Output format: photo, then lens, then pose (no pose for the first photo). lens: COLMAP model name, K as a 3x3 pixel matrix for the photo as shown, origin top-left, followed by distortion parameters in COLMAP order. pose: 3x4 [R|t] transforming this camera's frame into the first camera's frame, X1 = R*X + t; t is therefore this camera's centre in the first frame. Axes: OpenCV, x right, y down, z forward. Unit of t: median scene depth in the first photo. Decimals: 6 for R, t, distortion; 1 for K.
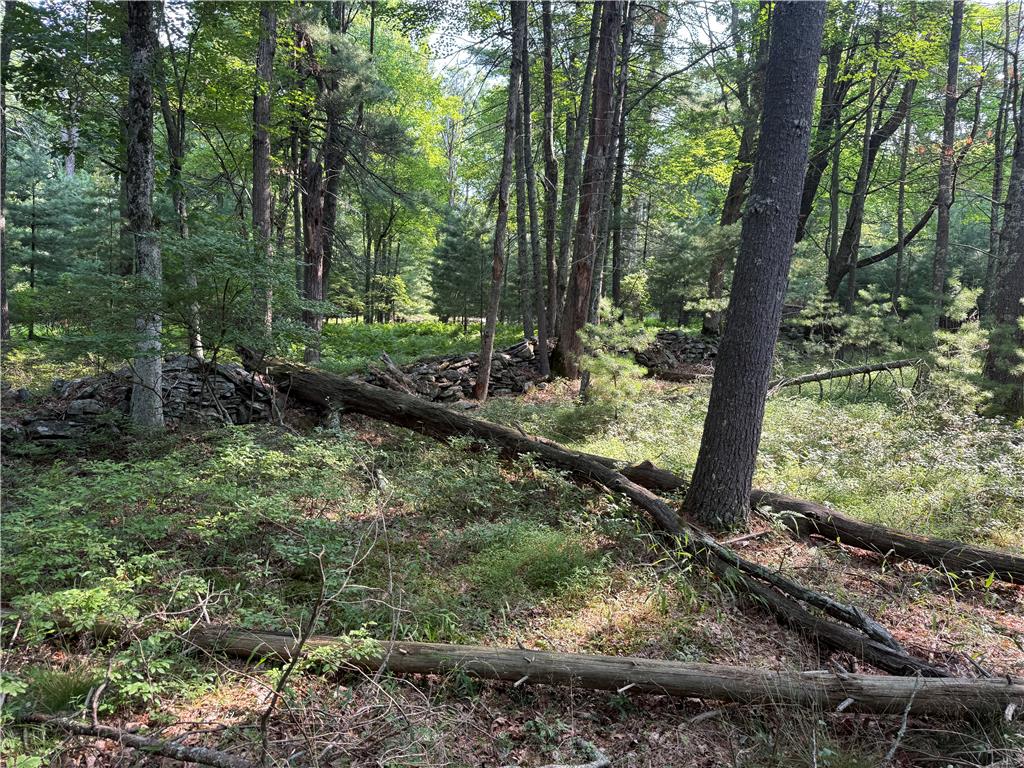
lens RADIAL K [[717.5, 0, 512.0], [0, 717.5, 384.0], [0, 0, 1]] dist [0.078451, -0.143554]
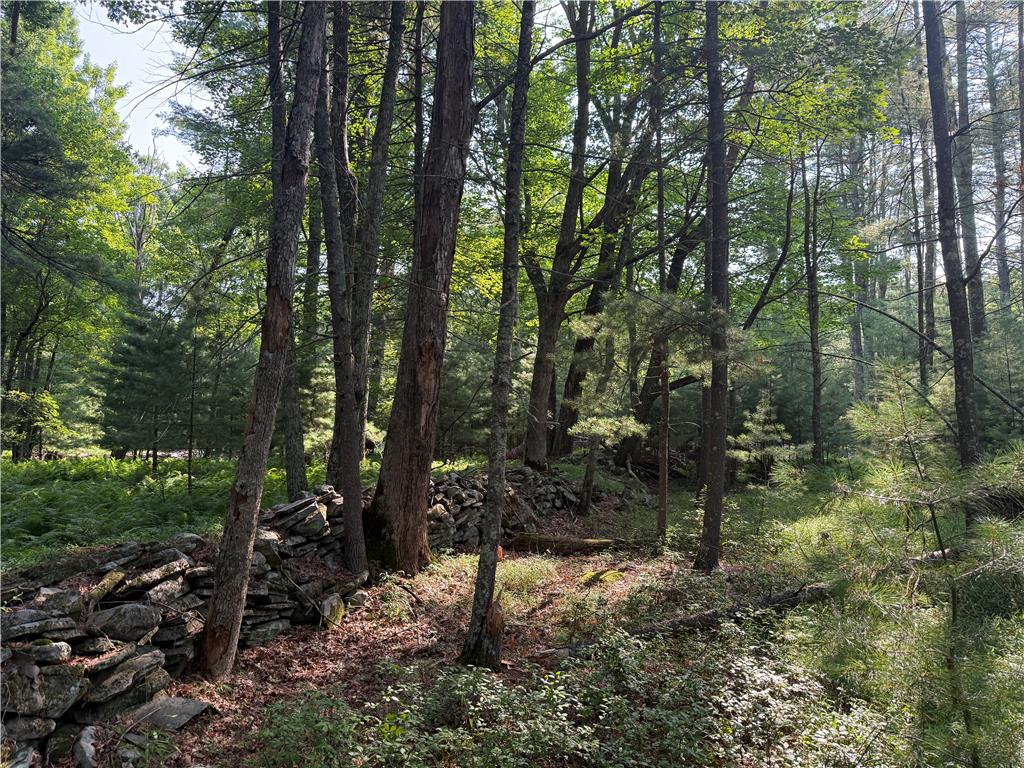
lens RADIAL K [[709.4, 0, 512.0], [0, 709.4, 384.0], [0, 0, 1]] dist [0.005383, -0.000994]
pose [[0.917686, 0.029797, 0.396187, -0.047382], [0.043903, 0.983472, -0.175657, -0.046294], [-0.394873, 0.178592, 0.901211, 0.519449]]
